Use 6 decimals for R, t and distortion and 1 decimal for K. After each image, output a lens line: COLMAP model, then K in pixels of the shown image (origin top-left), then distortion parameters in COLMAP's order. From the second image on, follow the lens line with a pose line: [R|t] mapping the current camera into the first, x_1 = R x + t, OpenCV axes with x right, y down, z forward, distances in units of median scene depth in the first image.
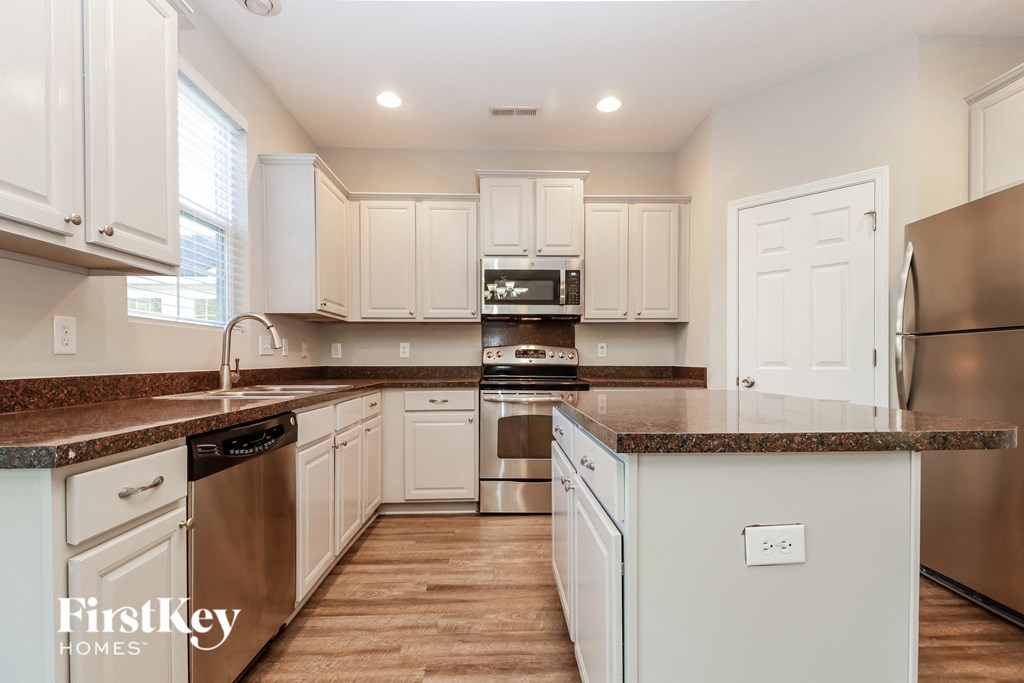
lens RADIAL K [[461.7, 0, 522.4], [0, 461.7, 361.5], [0, 0, 1]] dist [-0.010633, -0.001833]
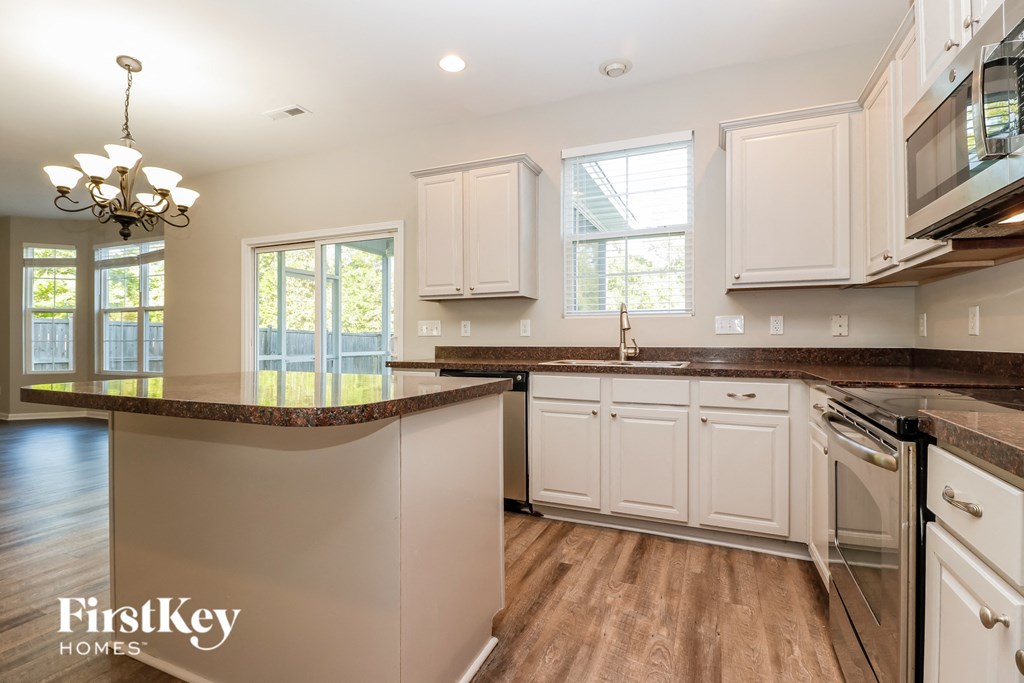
lens RADIAL K [[461.7, 0, 507.8], [0, 461.7, 338.8], [0, 0, 1]] dist [-0.010633, -0.001833]
pose [[-0.420289, -0.004146, -0.907381, 0.514930], [-0.003736, 0.999989, -0.002839, 0.000382], [0.907383, 0.002197, -0.420300, 0.876004]]
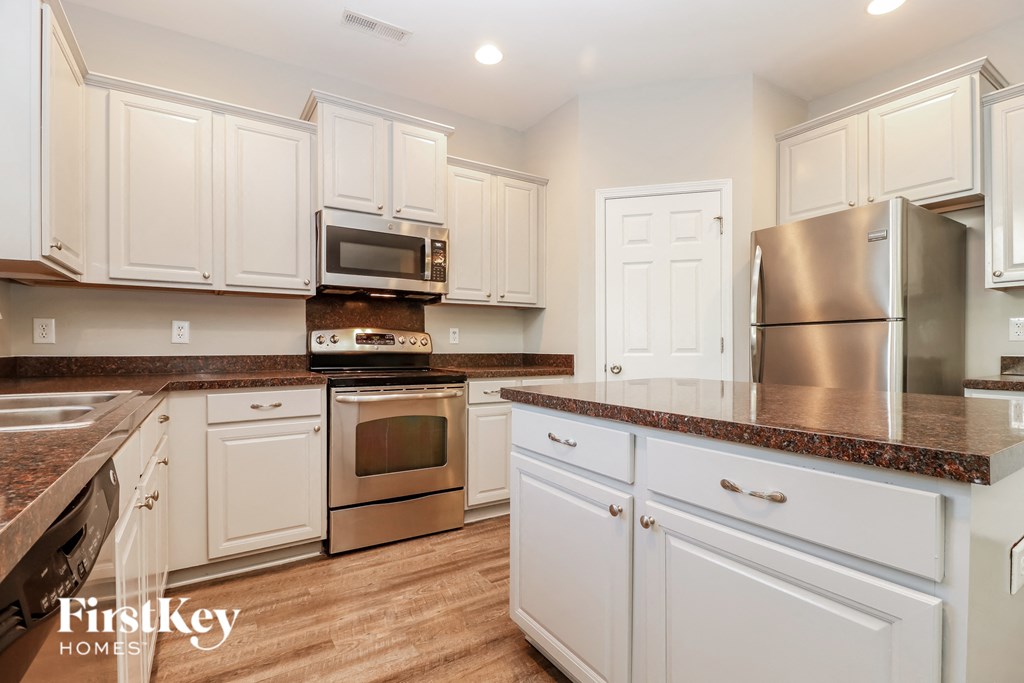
lens RADIAL K [[461.7, 0, 515.6], [0, 461.7, 347.8], [0, 0, 1]] dist [-0.010633, -0.001833]
pose [[0.863815, -0.000127, 0.503809, -0.203980], [0.000568, 1.000000, -0.000723, -0.000986], [-0.503809, 0.000911, 0.863815, 0.214229]]
